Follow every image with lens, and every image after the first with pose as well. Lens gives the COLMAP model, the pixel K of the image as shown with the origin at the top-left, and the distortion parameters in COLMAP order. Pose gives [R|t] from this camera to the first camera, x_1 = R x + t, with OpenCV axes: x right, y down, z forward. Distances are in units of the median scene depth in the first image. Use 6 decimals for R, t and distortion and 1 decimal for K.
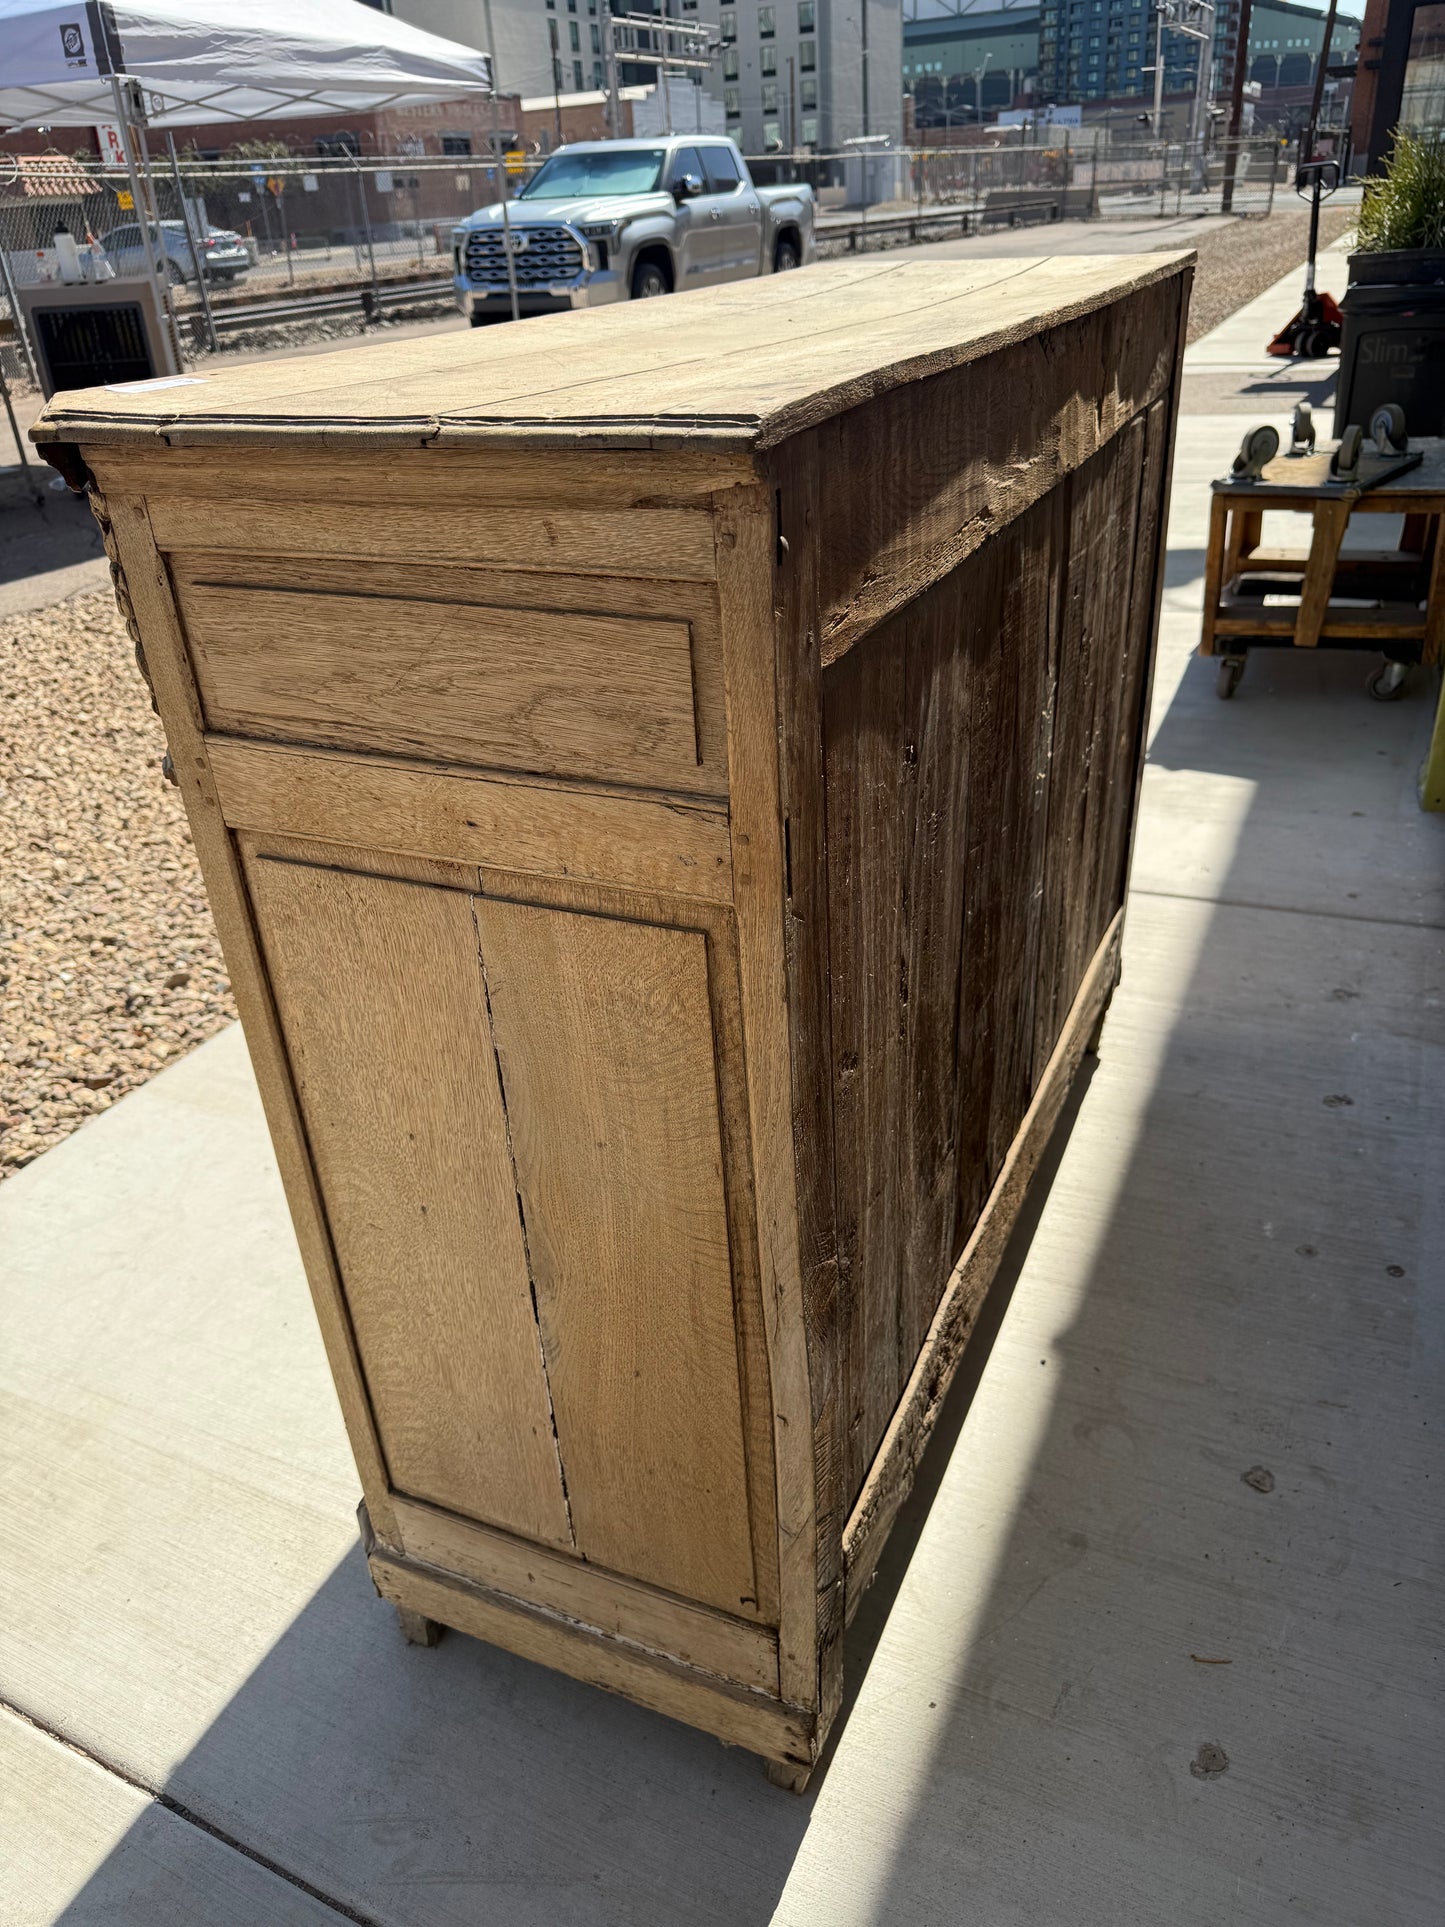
lens RADIAL K [[1383.3, 0, 709.1], [0, 1383.3, 967.0], [0, 0, 1]] dist [0.019495, -0.028748]
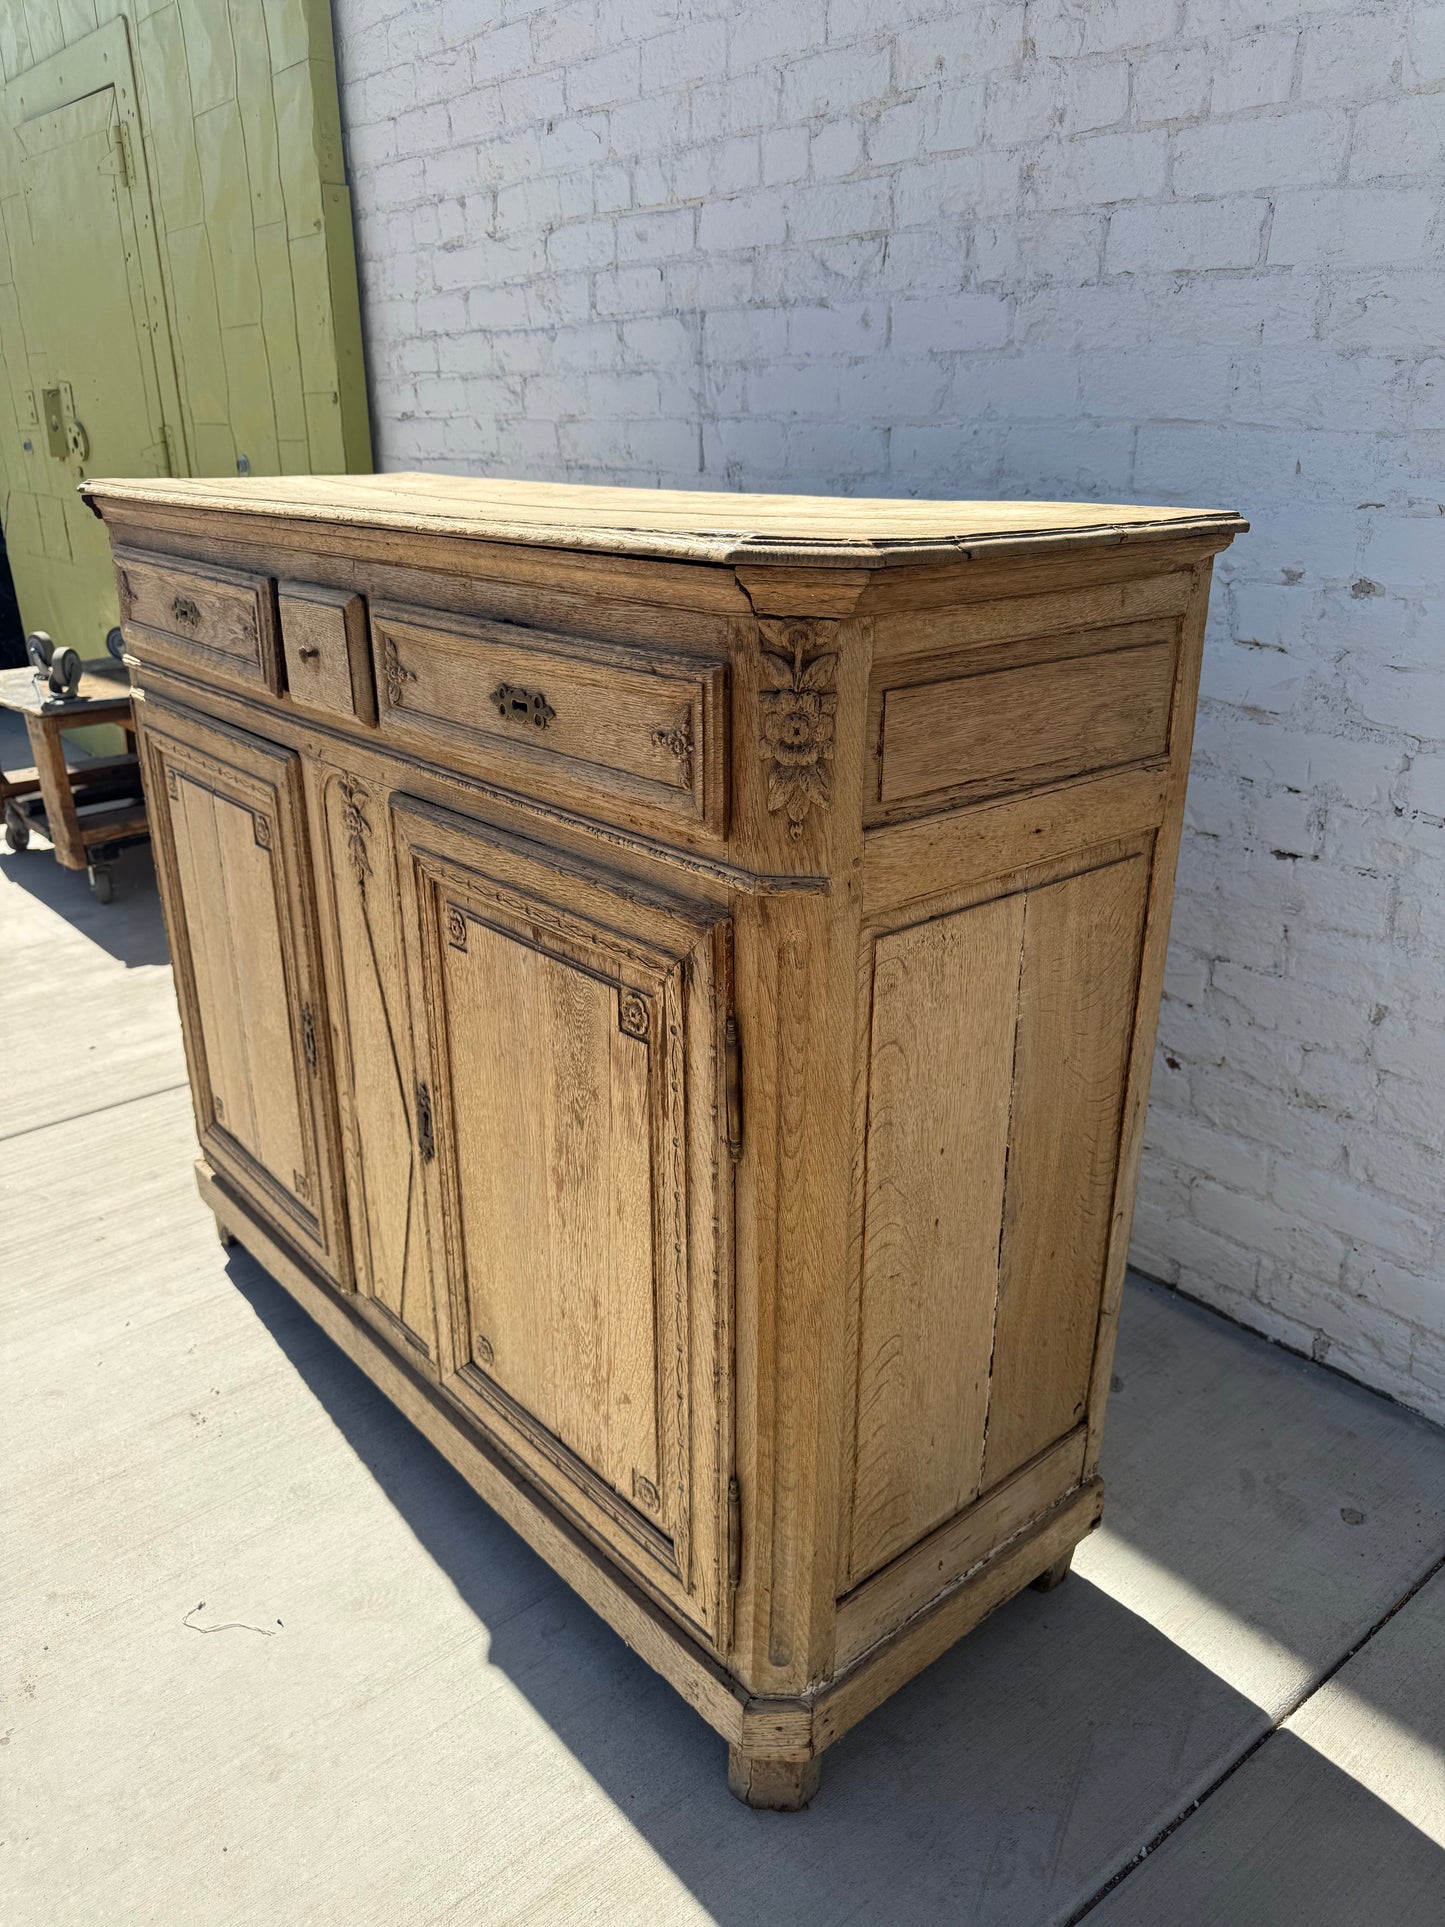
lens RADIAL K [[1383.3, 0, 689.3], [0, 1383.3, 953.2], [0, 0, 1]] dist [0.019495, -0.028748]
pose [[0.428577, -0.272456, 0.861446, -1.034292], [0.422365, 0.903272, 0.075554, -0.166132], [-0.798705, 0.331464, 0.502197, 0.447748]]
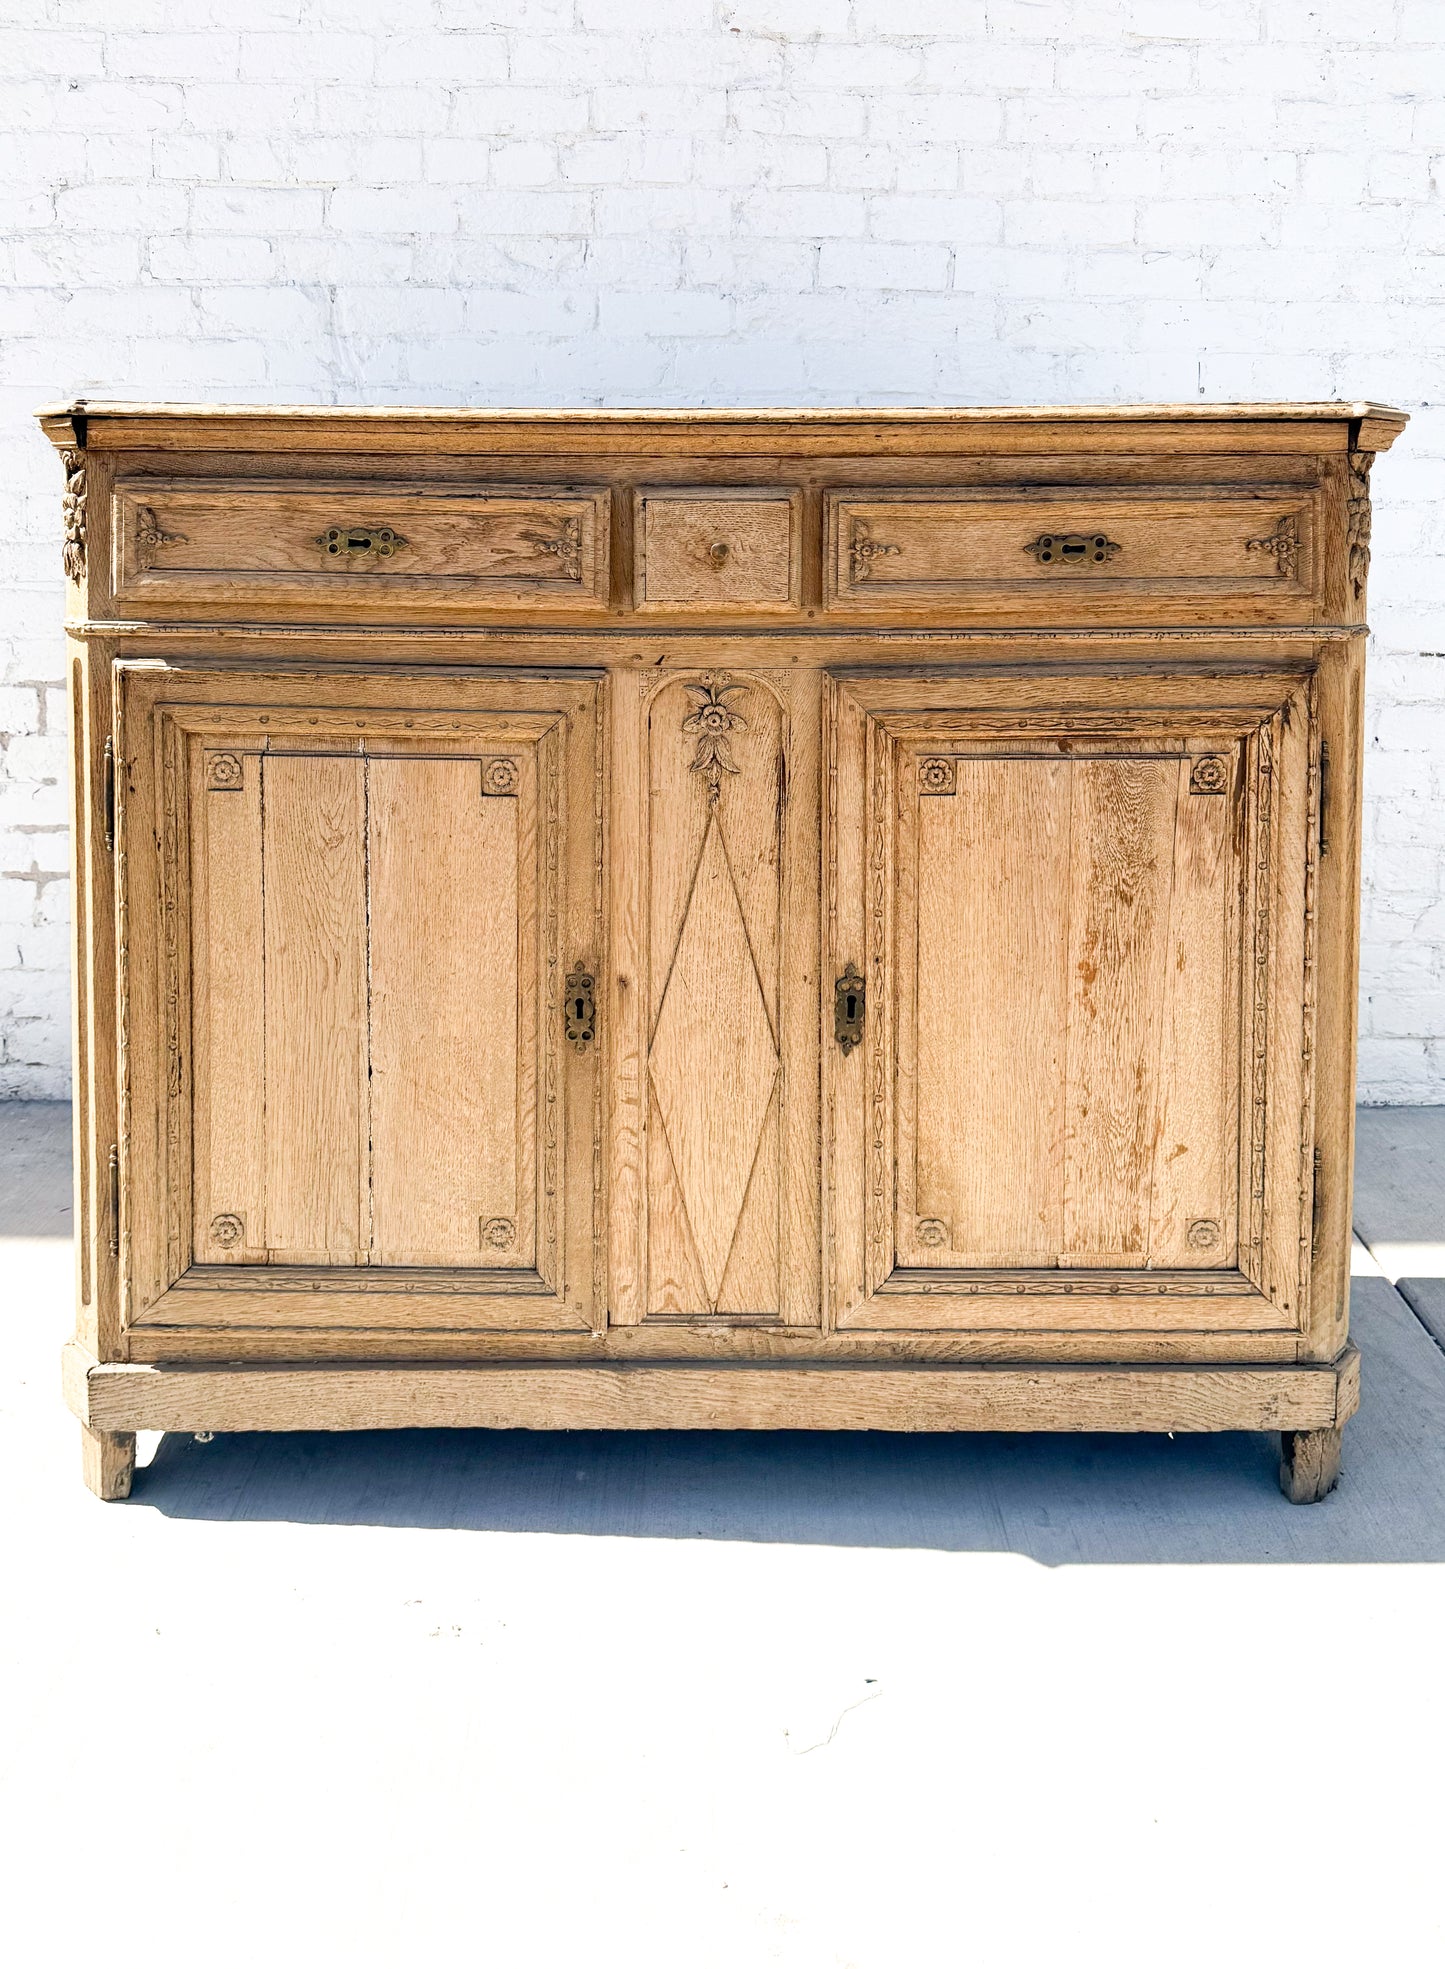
lens RADIAL K [[5369.8, 0, 672.5], [0, 5369.8, 882.7], [0, 0, 1]] dist [1.040594, 0.000000]
pose [[-0.404938, -0.098428, 0.909031, -4.256354], [0.463166, 0.835116, 0.296747, -1.568934], [-0.788354, 0.541196, -0.292582, 2.705954]]
